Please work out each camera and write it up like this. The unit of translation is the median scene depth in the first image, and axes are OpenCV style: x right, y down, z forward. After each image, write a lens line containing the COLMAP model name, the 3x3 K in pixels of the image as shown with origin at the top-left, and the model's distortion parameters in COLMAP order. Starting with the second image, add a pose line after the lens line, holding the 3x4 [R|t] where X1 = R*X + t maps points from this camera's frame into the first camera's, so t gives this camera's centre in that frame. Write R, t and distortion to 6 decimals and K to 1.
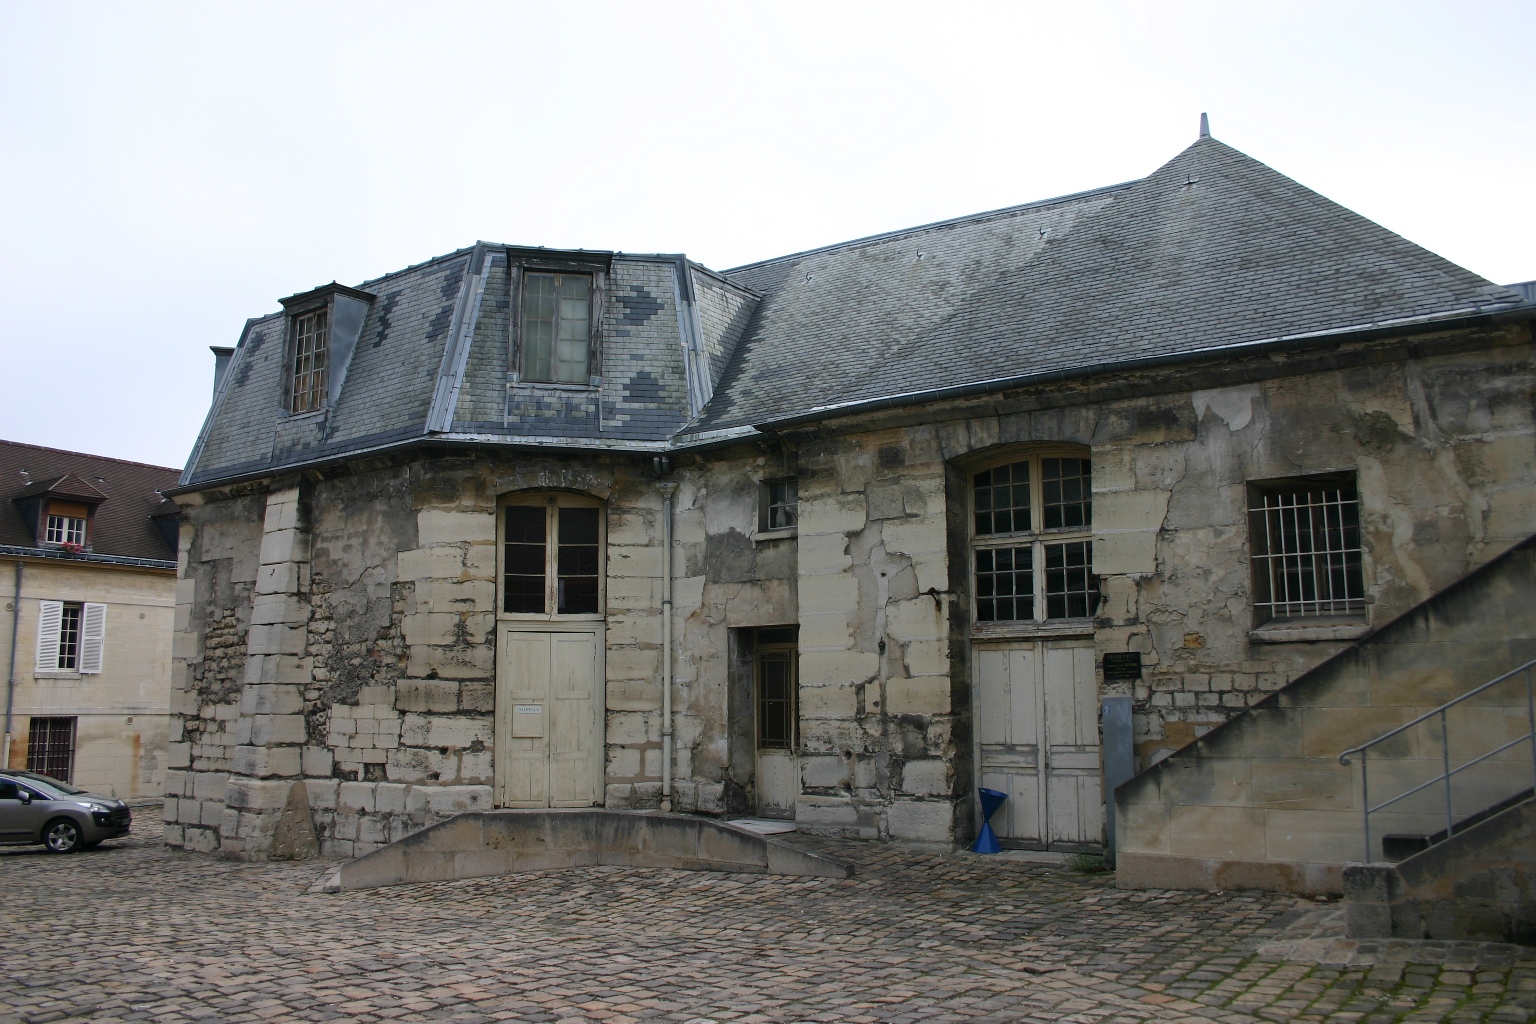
lens RADIAL K [[1283.0, 0, 769.3], [0, 1283.0, 506.3], [0, 0, 1]] dist [-0.077278, 0.004702]
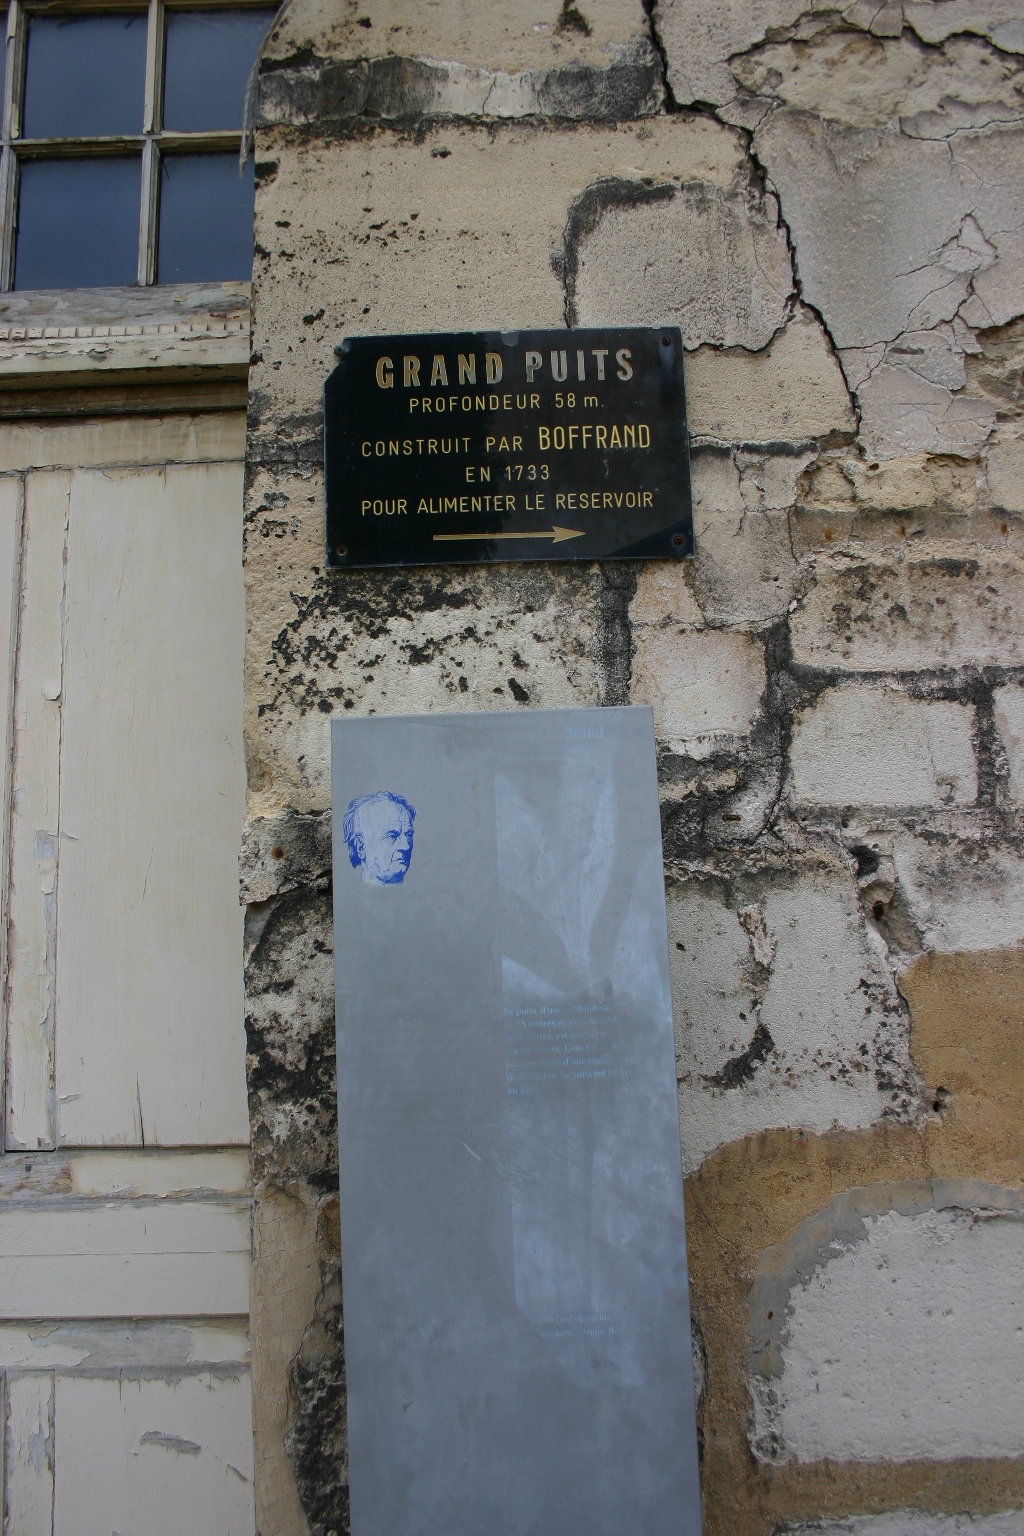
lens RADIAL K [[1283.0, 0, 515.5], [0, 1283.0, 770.2], [0, 0, 1]] dist [-0.077278, 0.004702]
pose [[0.805464, 0.069340, 0.588575, 0.191168], [-0.076993, 0.996958, -0.012088, 0.136745], [-0.587623, -0.035580, 0.808352, 0.809237]]
